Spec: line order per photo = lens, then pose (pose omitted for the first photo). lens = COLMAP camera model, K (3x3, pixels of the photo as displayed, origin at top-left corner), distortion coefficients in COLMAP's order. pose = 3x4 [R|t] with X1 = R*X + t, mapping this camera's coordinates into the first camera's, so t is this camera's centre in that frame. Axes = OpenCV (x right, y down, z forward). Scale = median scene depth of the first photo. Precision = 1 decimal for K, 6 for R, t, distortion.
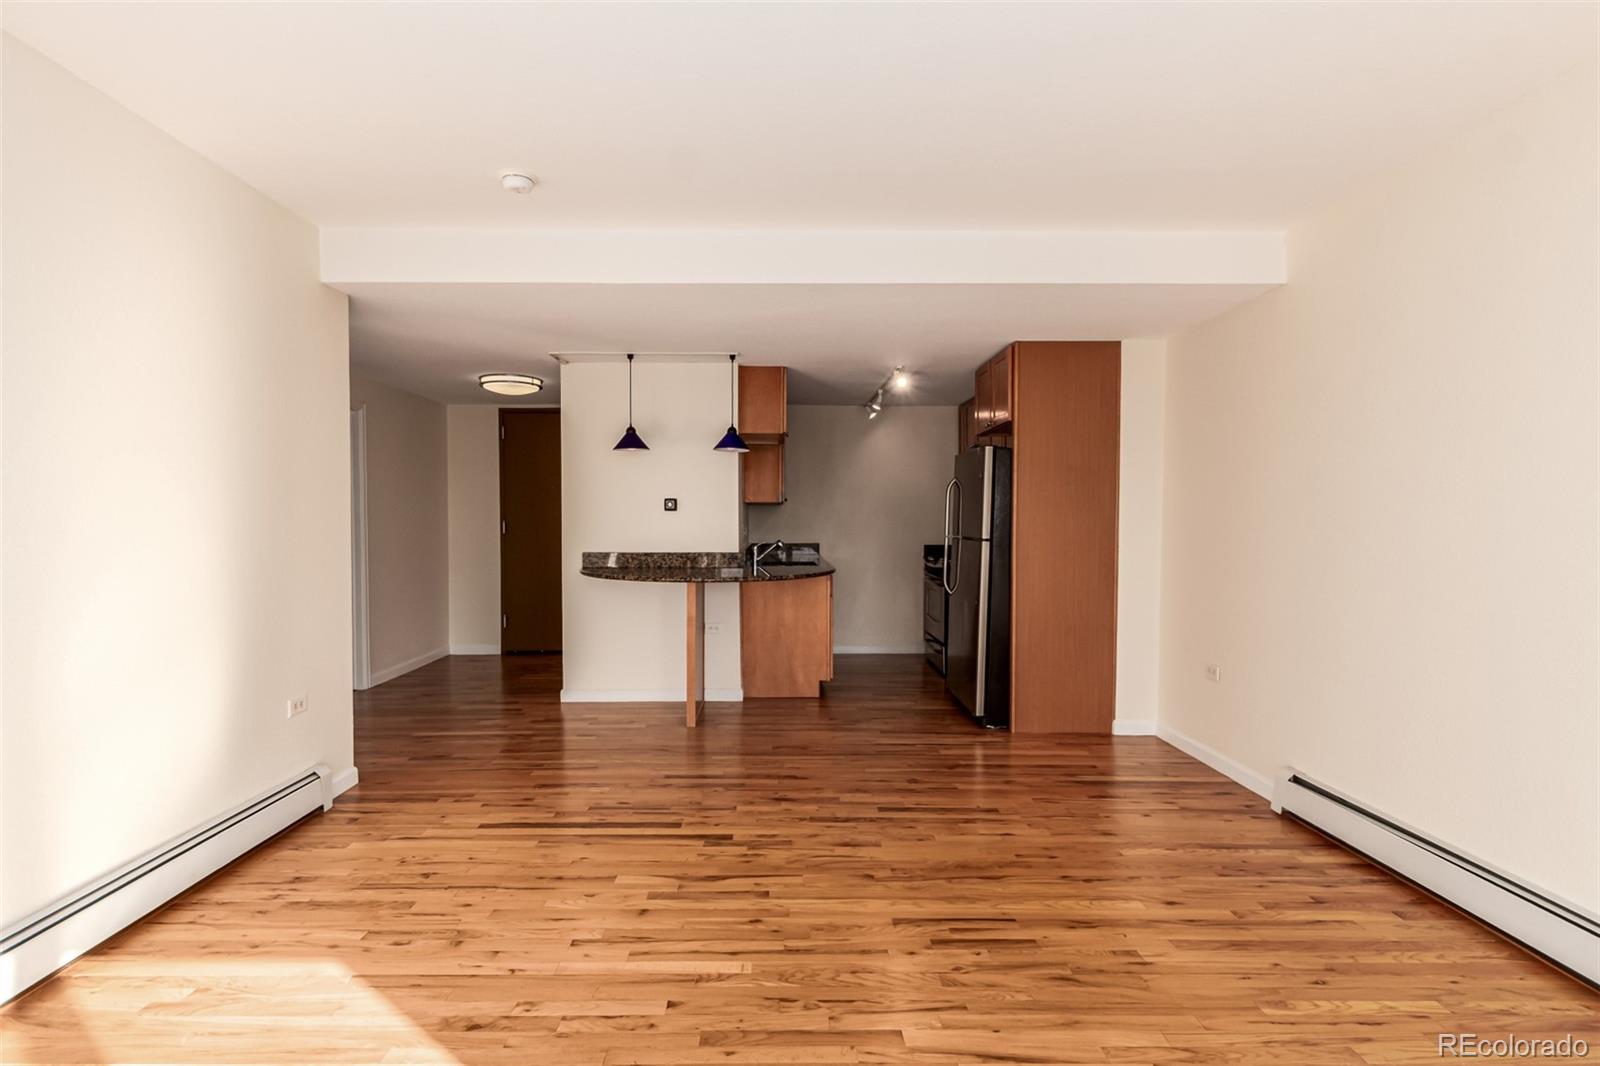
lens RADIAL K [[752.3, 0, 777.3], [0, 752.3, 550.4], [0, 0, 1]] dist [0.007295, -0.000222]
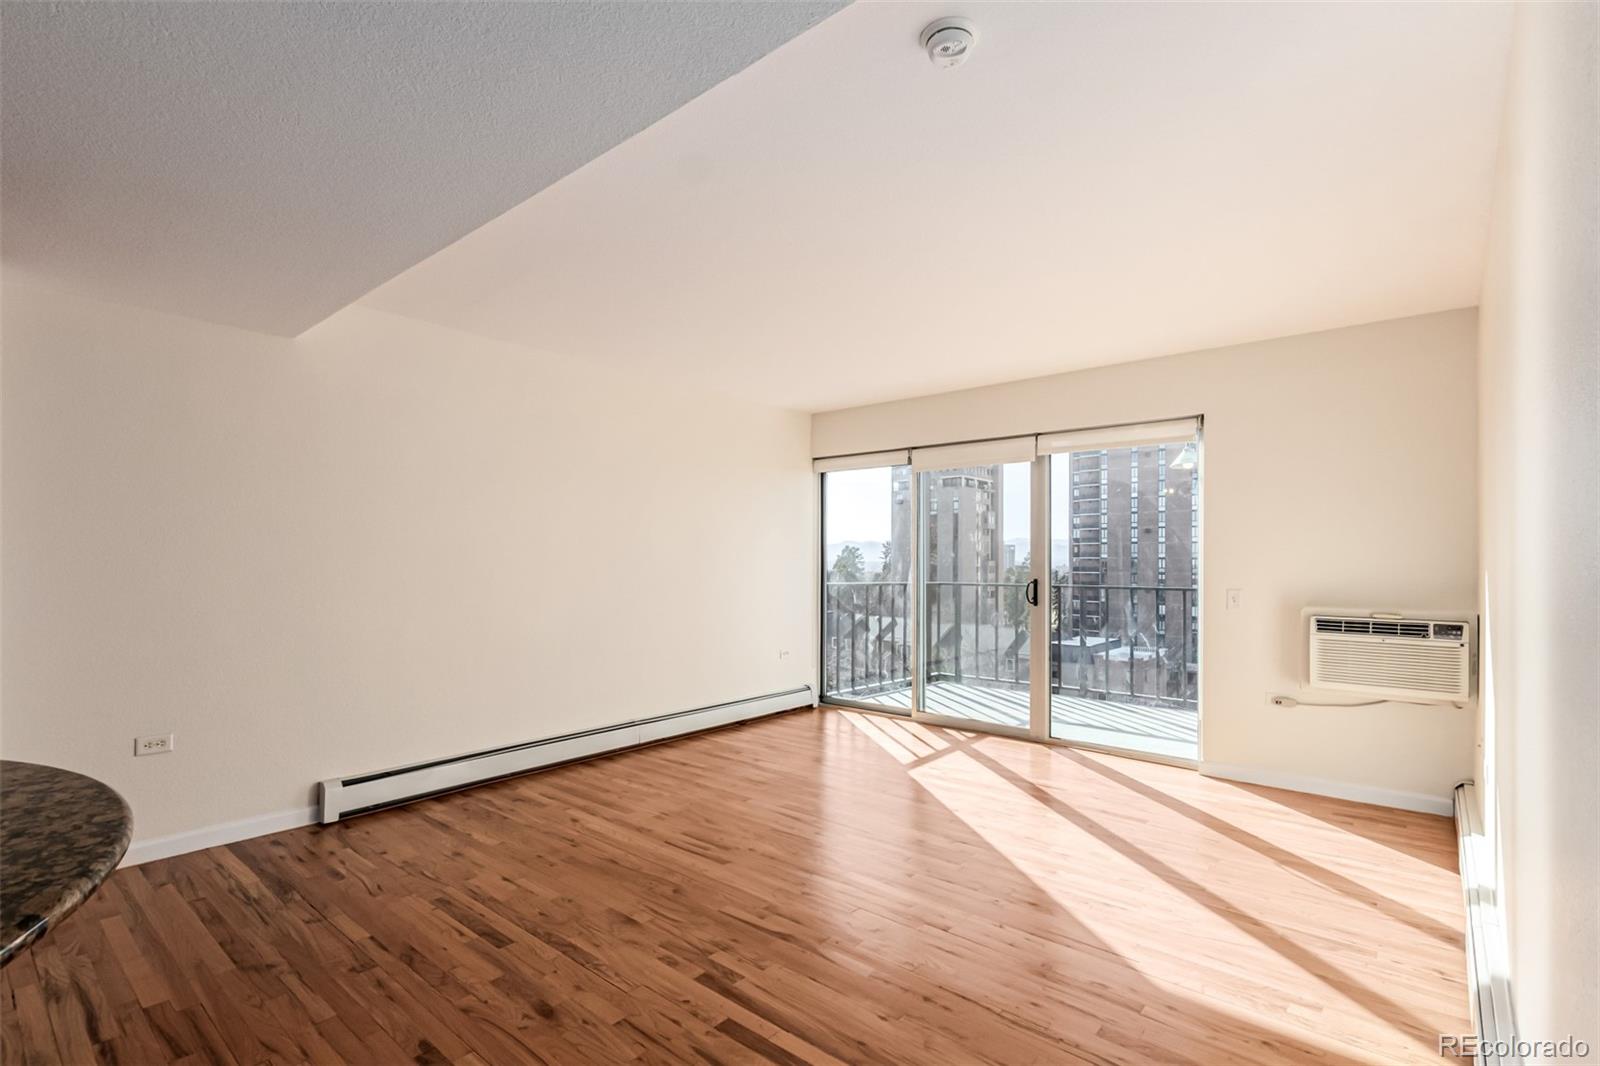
lens RADIAL K [[745.2, 0, 804.9], [0, 745.2, 550.1], [0, 0, 1]] dist [0.003615, -0.000218]
pose [[-0.766324, 0.007152, 0.642414, -0.576909], [0.023414, 0.999585, 0.016802, -0.056369], [-0.642027, 0.027917, -0.766173, 1.372267]]
